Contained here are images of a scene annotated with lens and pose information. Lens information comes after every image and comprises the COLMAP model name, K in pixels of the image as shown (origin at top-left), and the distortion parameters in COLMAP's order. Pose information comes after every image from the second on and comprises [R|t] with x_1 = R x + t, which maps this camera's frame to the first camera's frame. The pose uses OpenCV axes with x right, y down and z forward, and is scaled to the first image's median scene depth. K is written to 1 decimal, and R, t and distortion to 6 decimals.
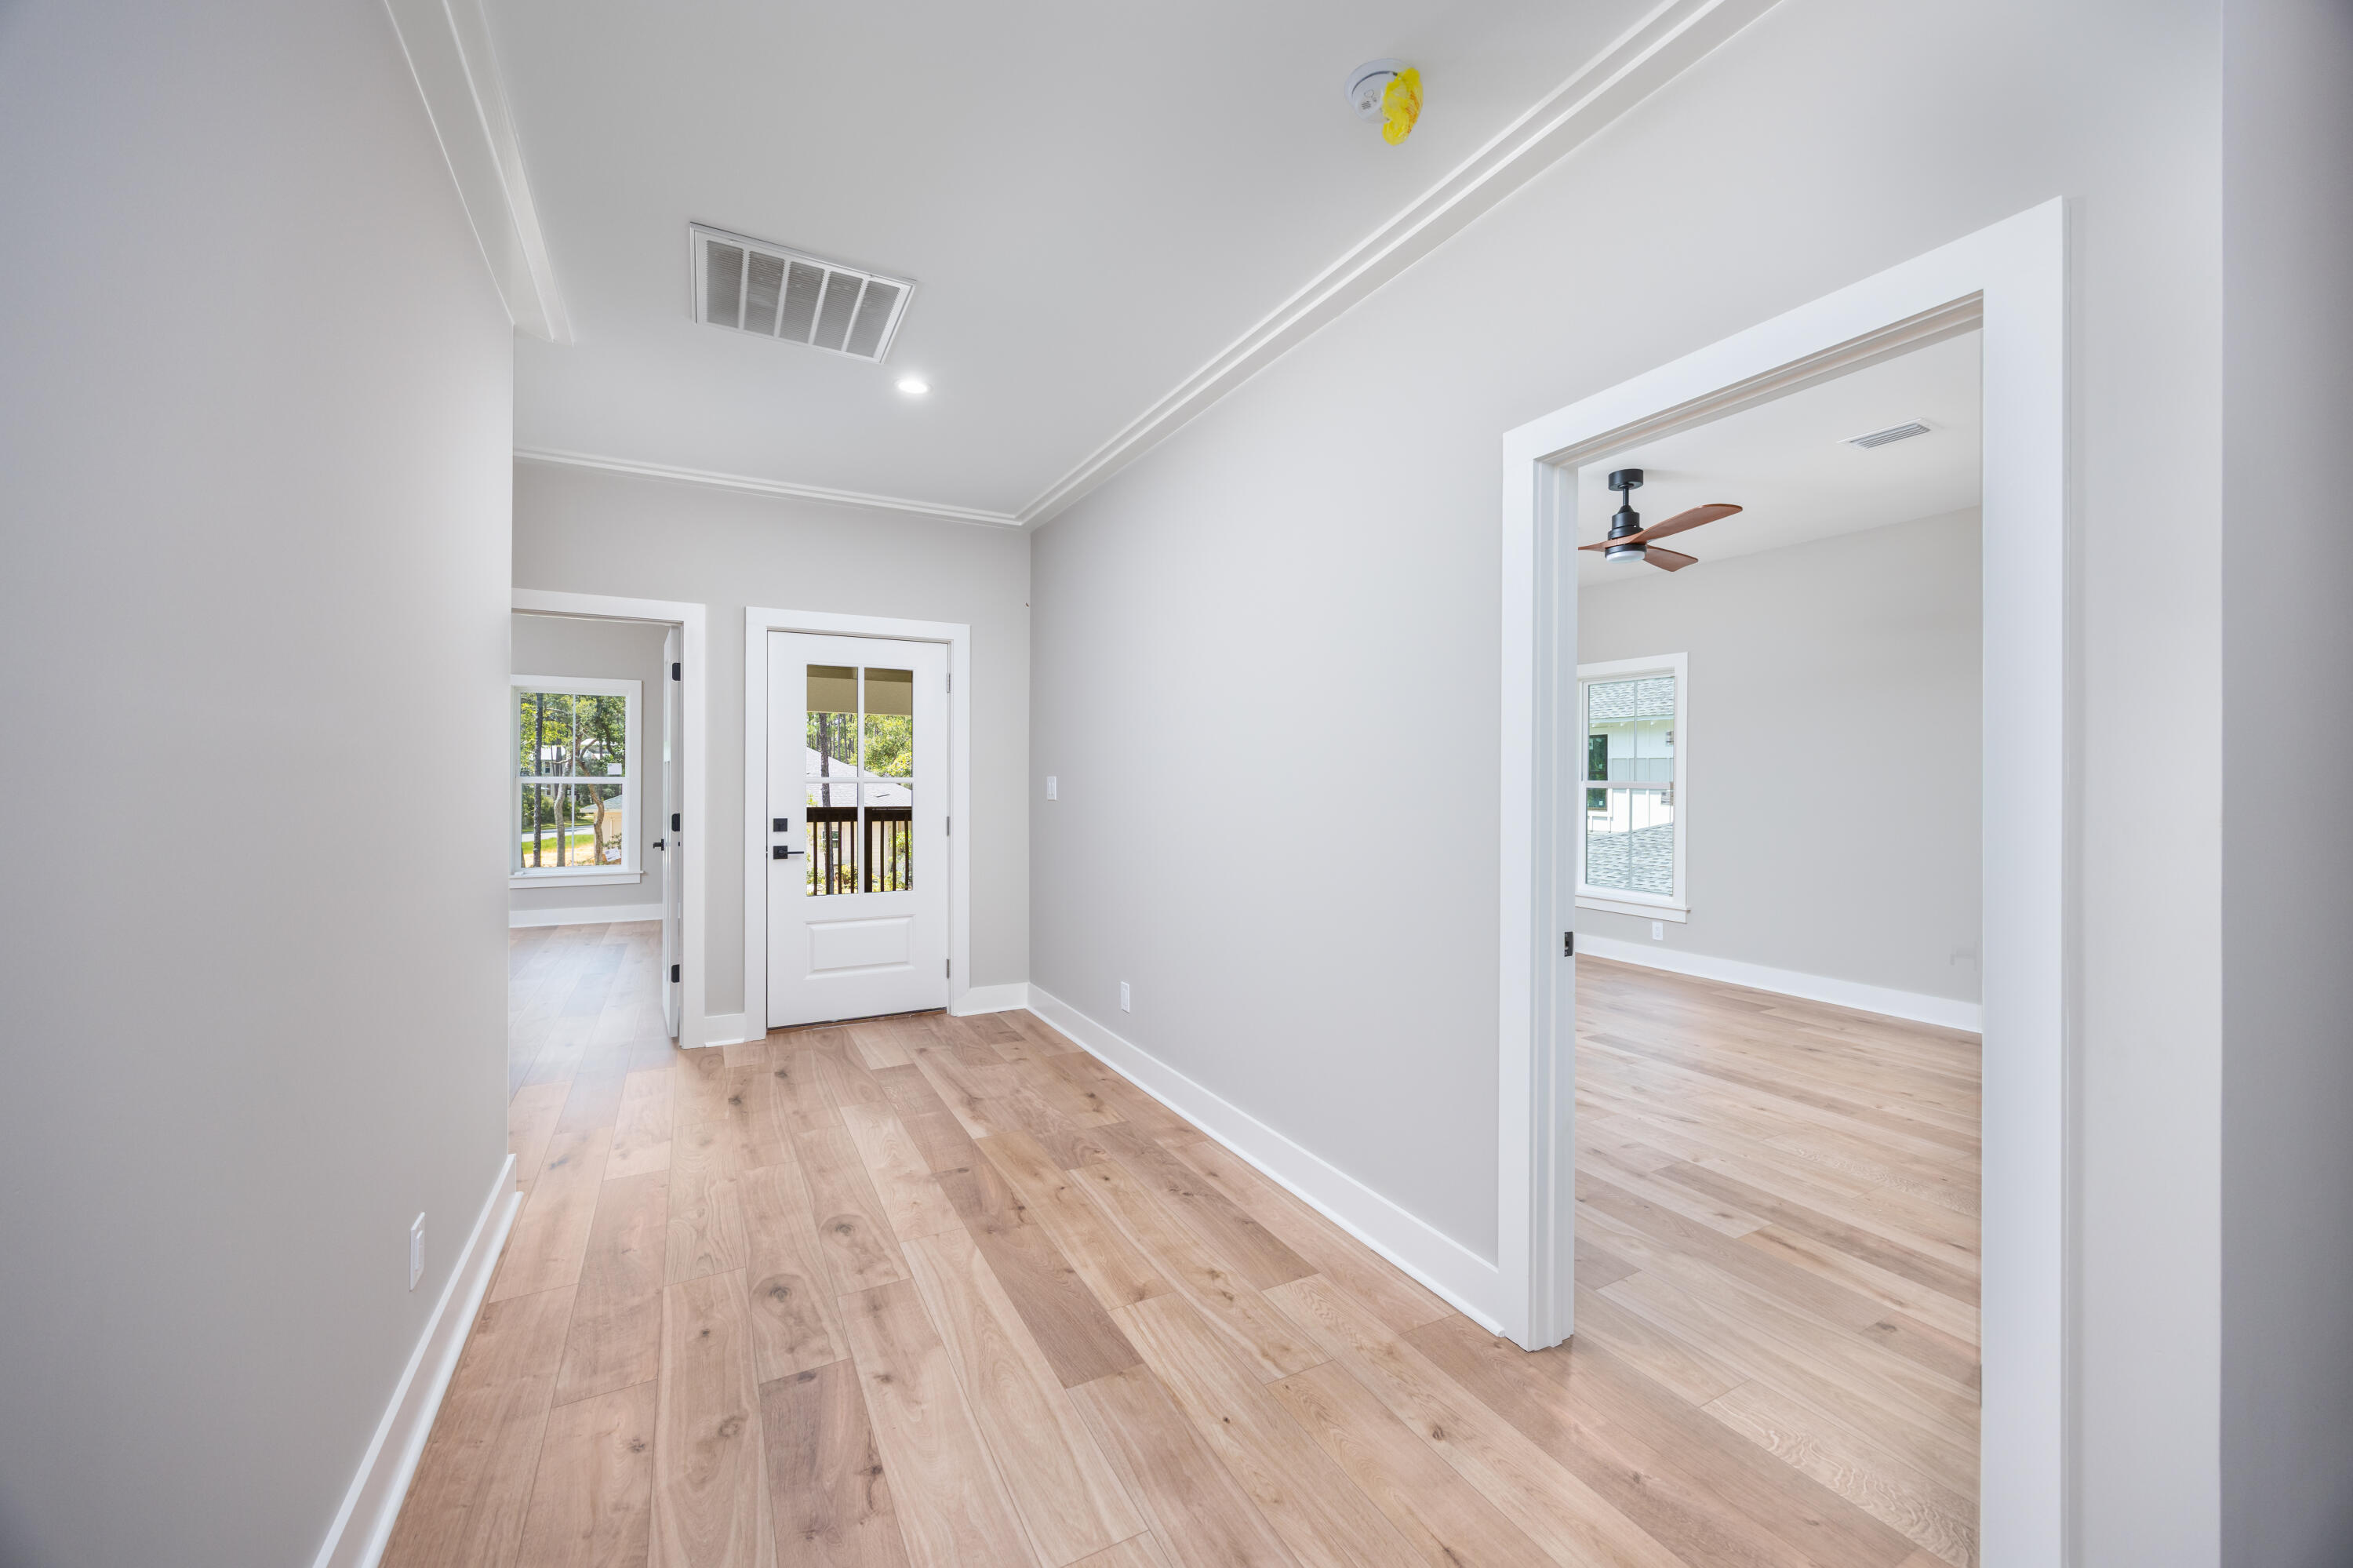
lens RADIAL K [[893.1, 0, 1160.0], [0, 893.1, 781.2], [0, 0, 1]] dist [-0.003650, 0.001236]
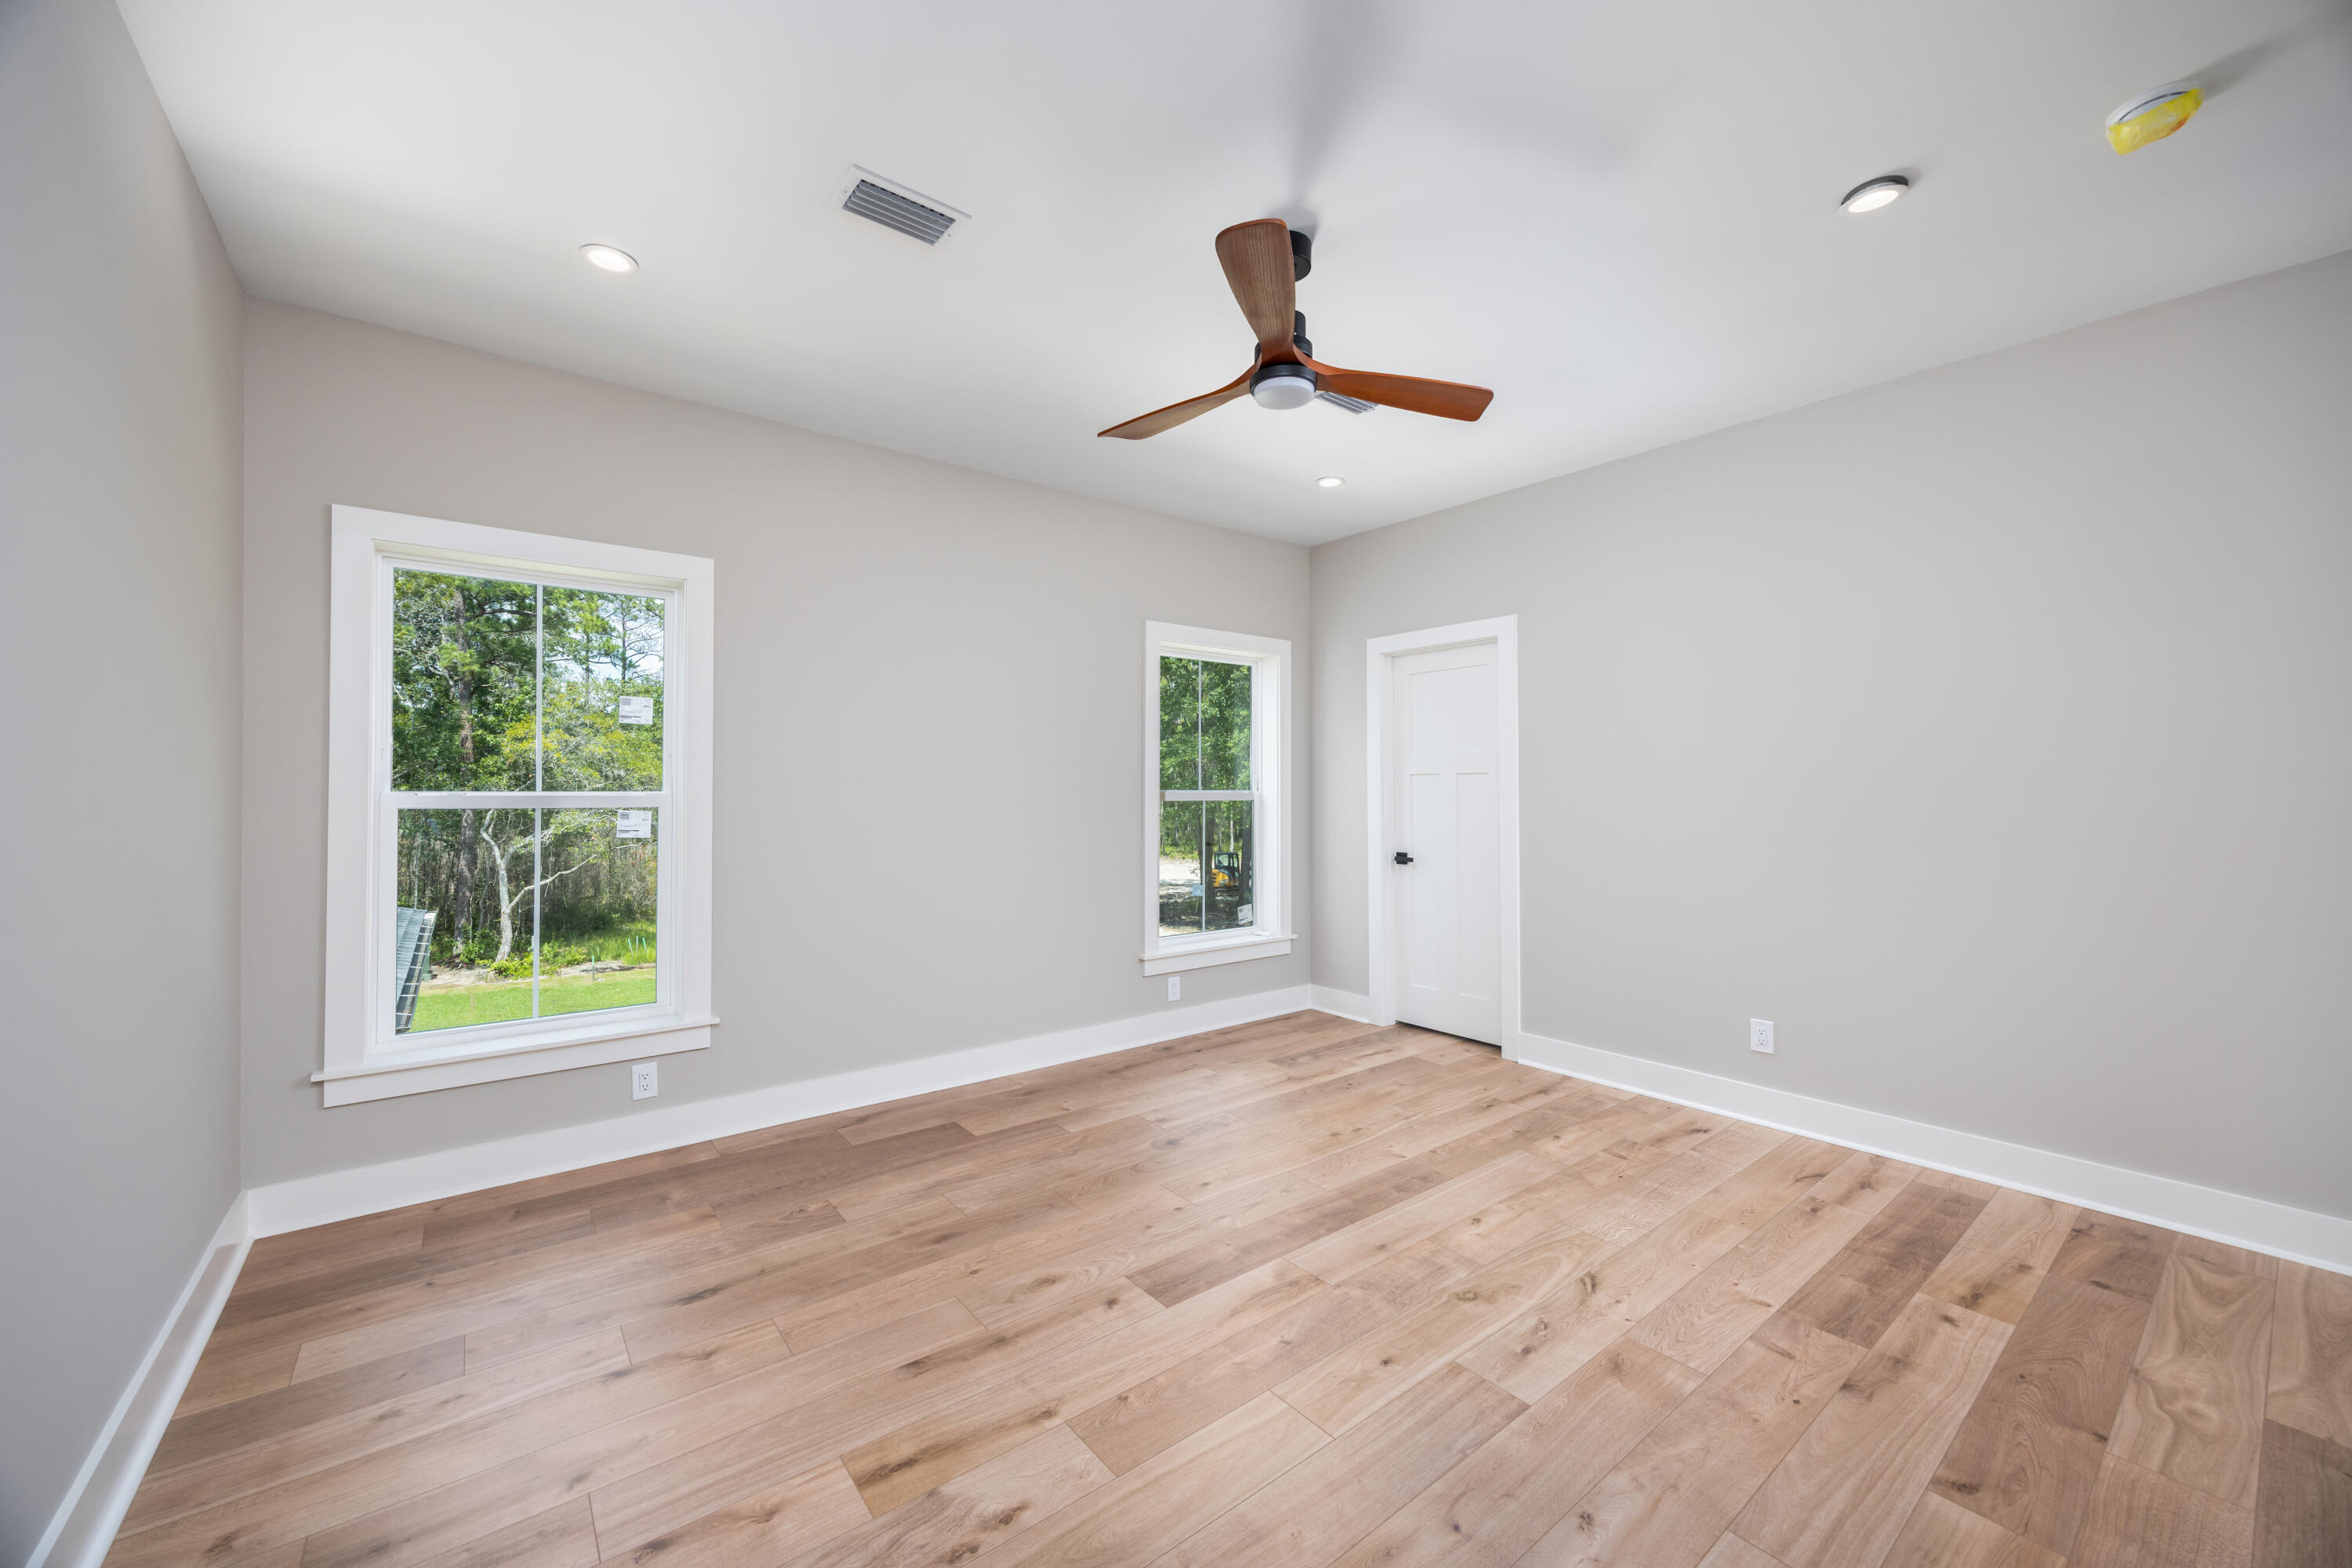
lens RADIAL K [[892.7, 0, 1228.7], [0, 892.7, 783.9], [0, 0, 1]] dist [-0.003650, 0.001236]
pose [[-0.195906, -0.000186, 0.980623, -0.029133], [0.004108, 0.999991, 0.001010, -0.006425], [-0.980614, 0.004226, -0.195904, 1.311237]]
